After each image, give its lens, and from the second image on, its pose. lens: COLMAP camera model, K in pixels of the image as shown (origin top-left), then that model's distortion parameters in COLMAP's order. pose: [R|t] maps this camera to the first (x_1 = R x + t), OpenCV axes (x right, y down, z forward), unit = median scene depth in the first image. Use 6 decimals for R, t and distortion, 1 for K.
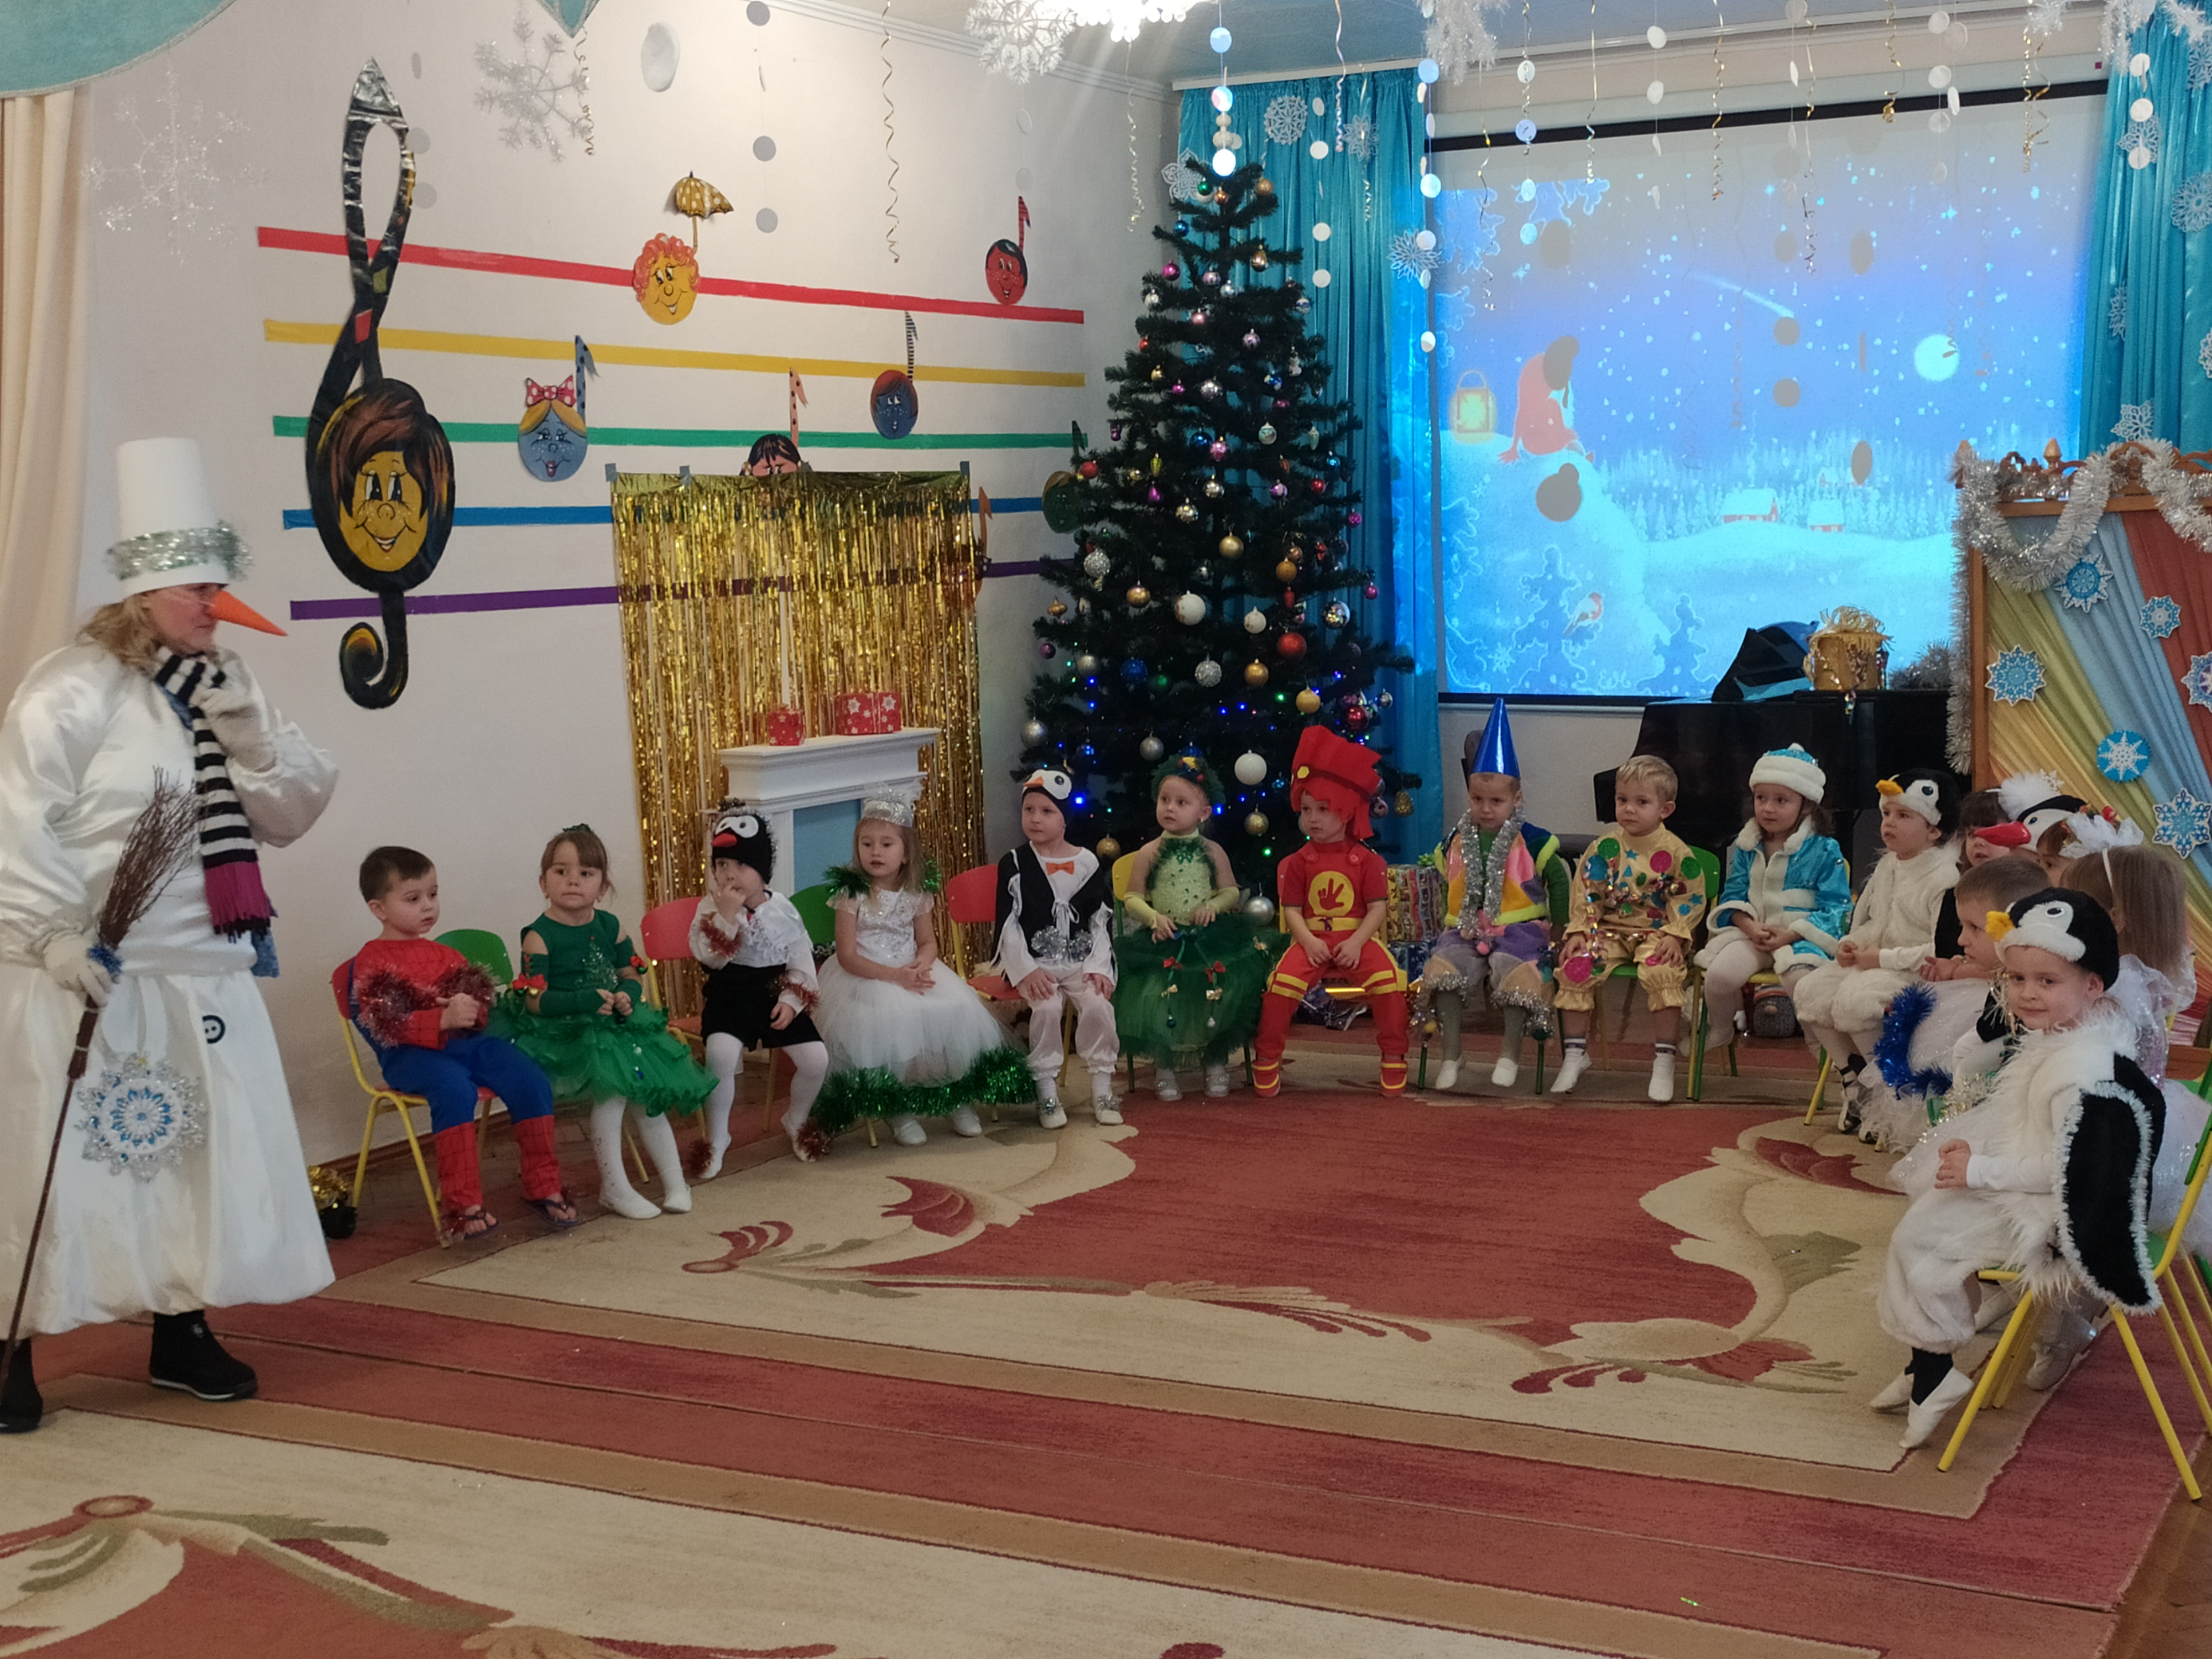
lens RADIAL K [[2843.9, 0, 1106.0], [0, 2843.9, 829.5], [0, 0, 1]] dist [0.008045, 0.173882]
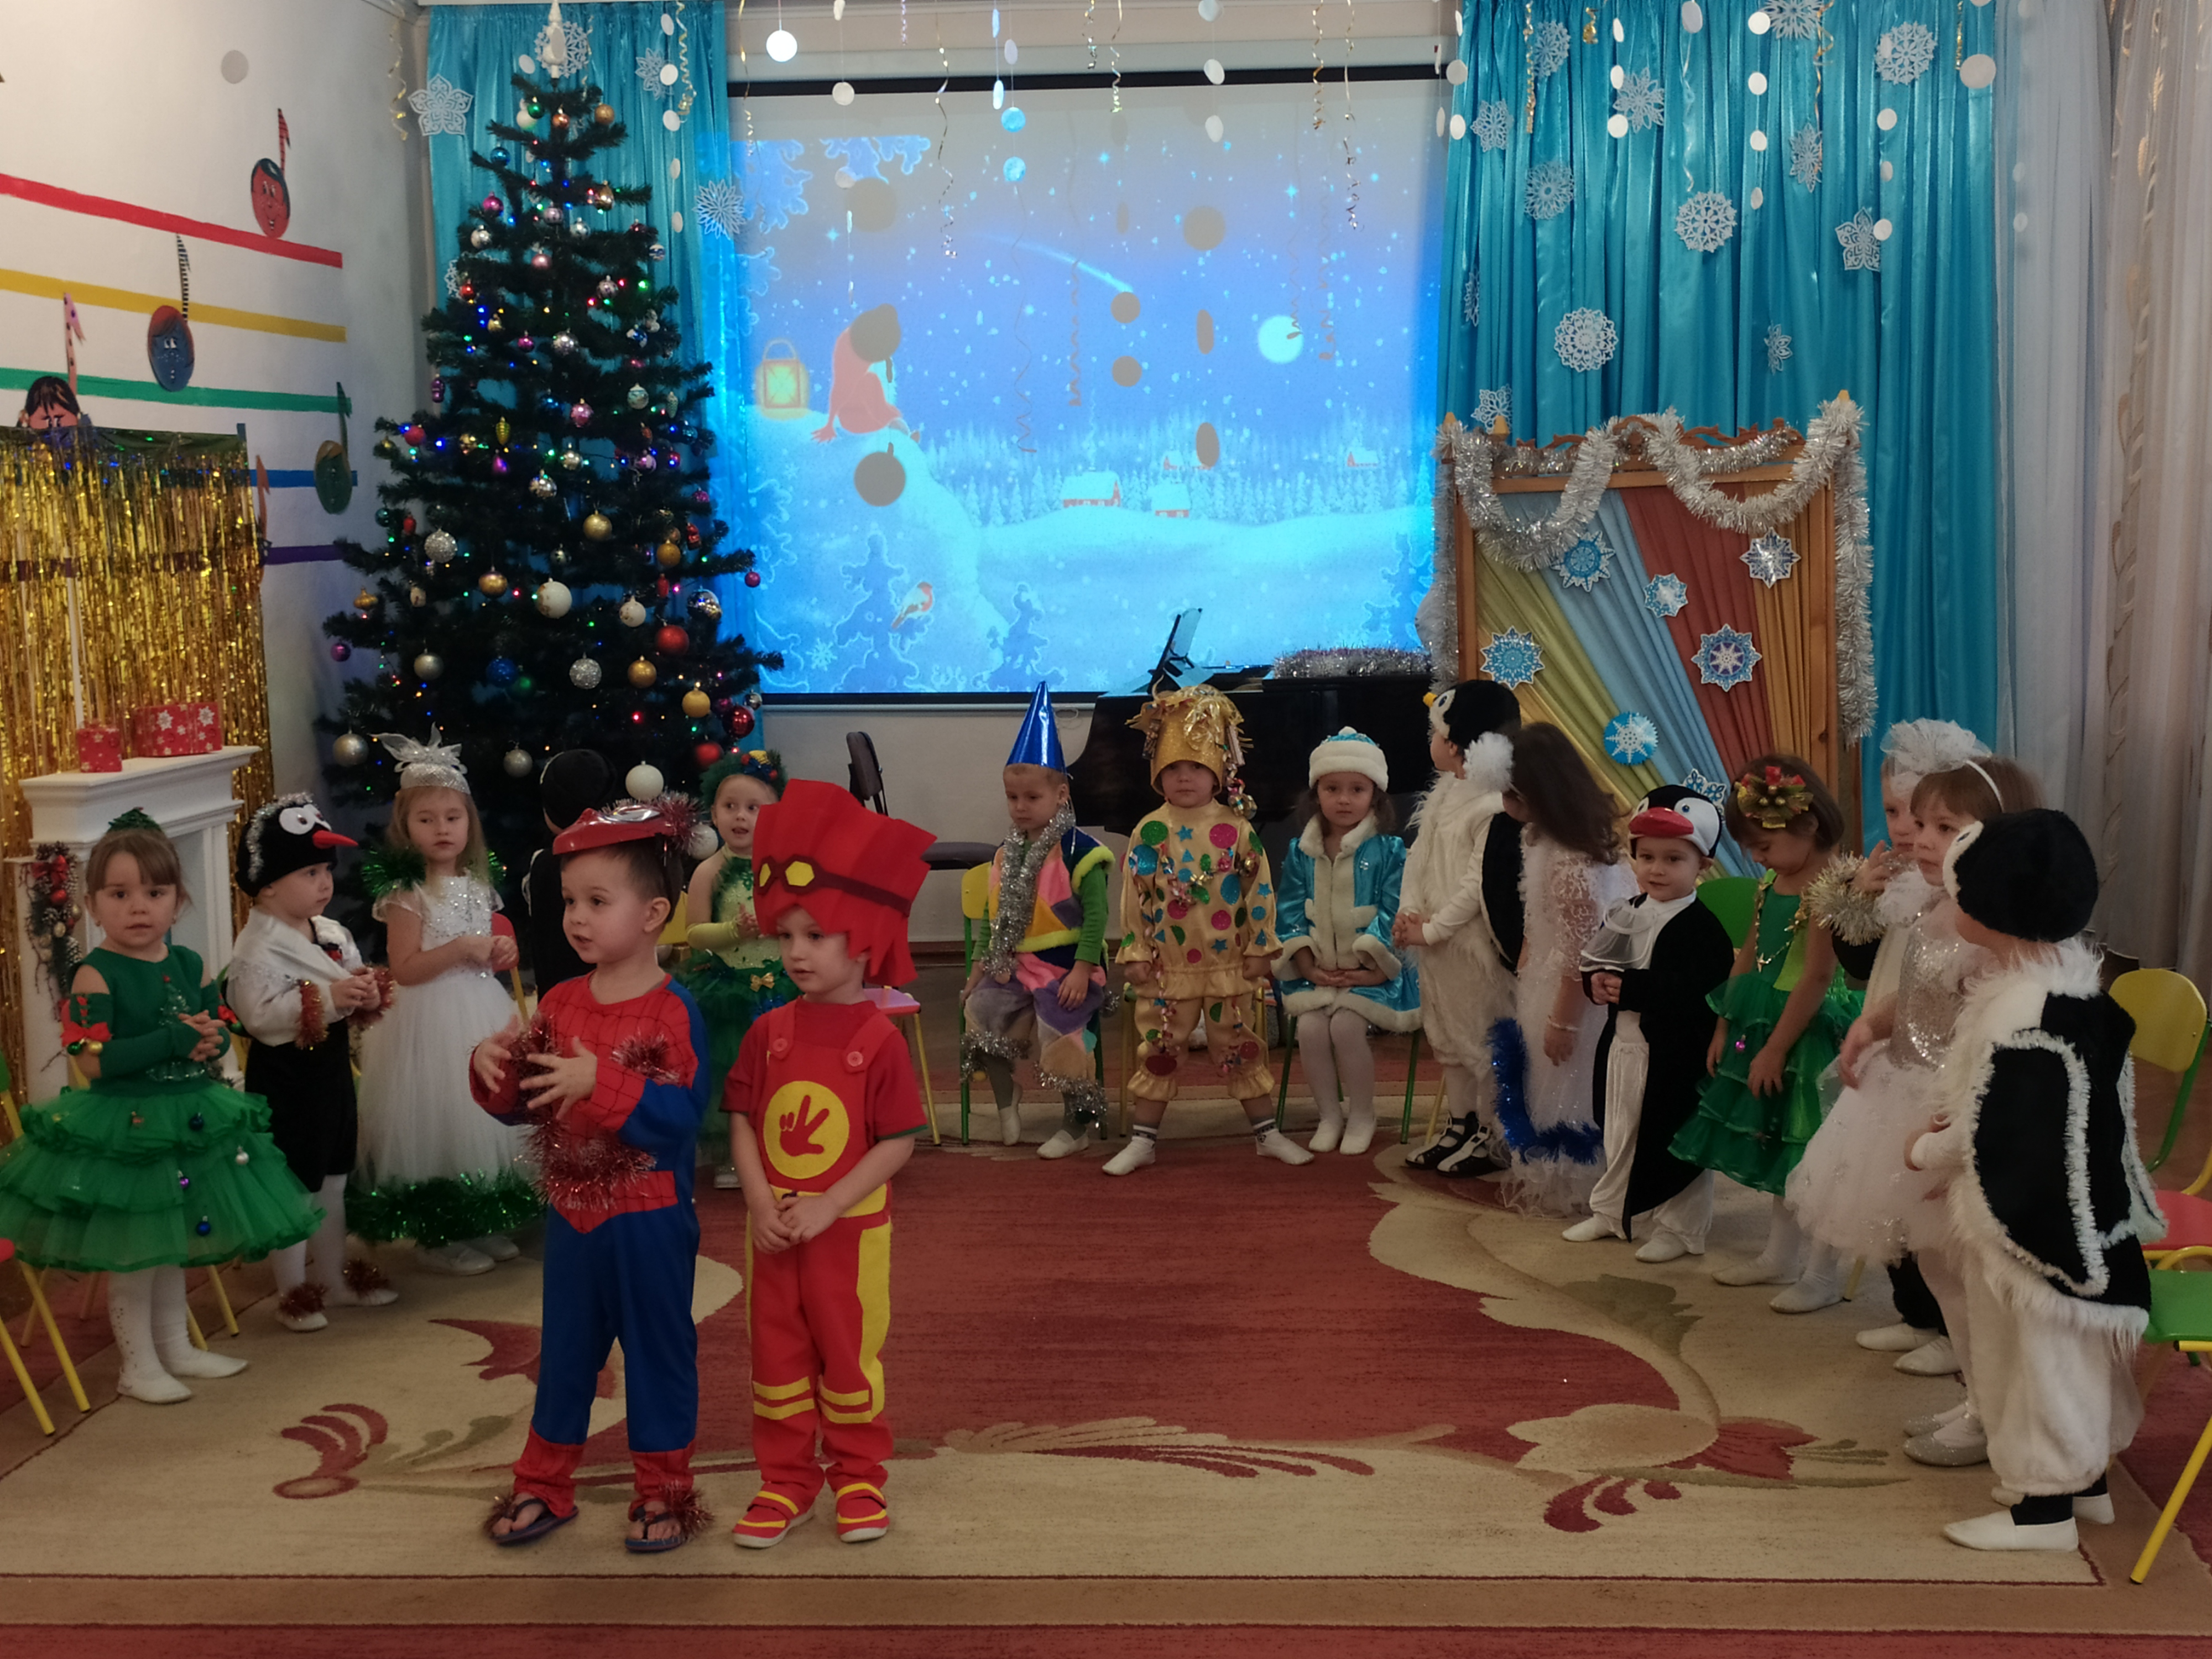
lens RADIAL K [[2715.7, 0, 1106.0], [0, 2715.7, 829.5], [0, 0, 1]] dist [0.009359, 0.193363]
pose [[0.914892, -0.040106, 0.401703, -0.159439], [0.041052, 0.999137, 0.006258, -0.006910], [-0.401607, 0.010766, 0.915749, 0.195974]]
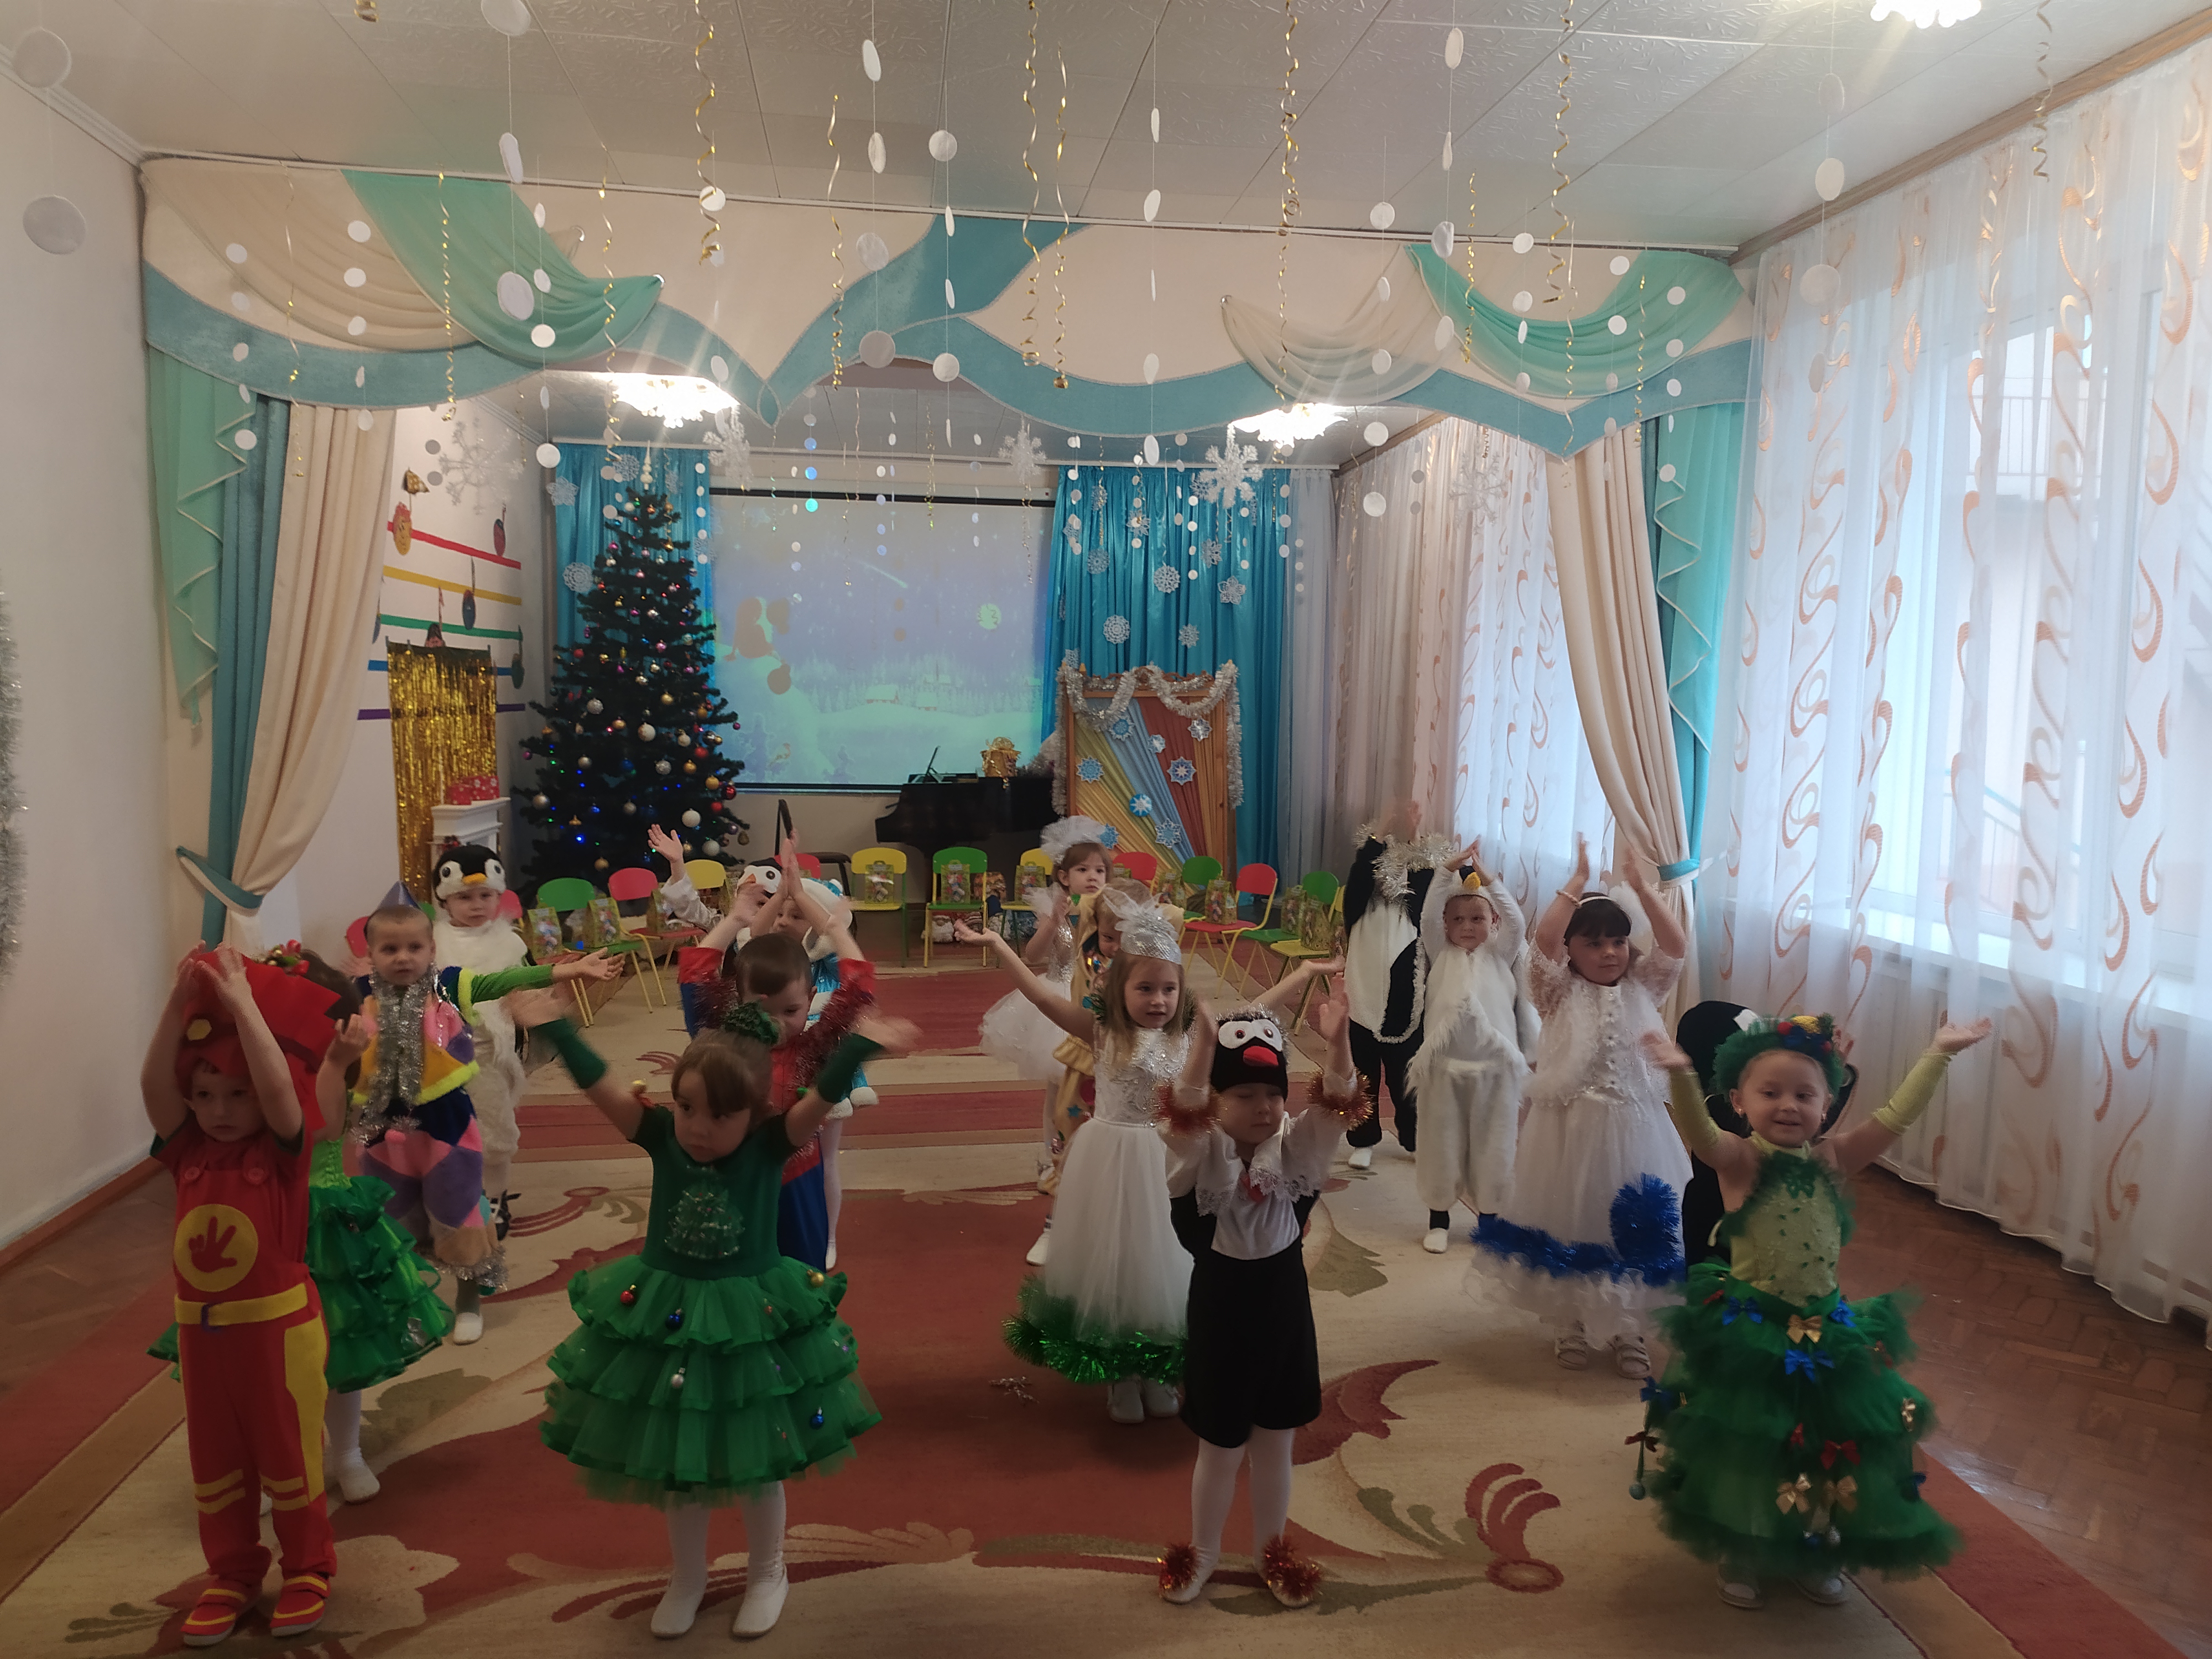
lens RADIAL K [[1647.3, 0, 1131.1], [0, 1647.3, 830.9], [0, 0, 1]] dist [0.051784, -0.049122]
pose [[0.804537, -0.013510, 0.593749, -0.374536], [0.033473, 0.999184, -0.022620, 0.021321], [-0.592959, 0.038073, 0.804332, -0.039821]]
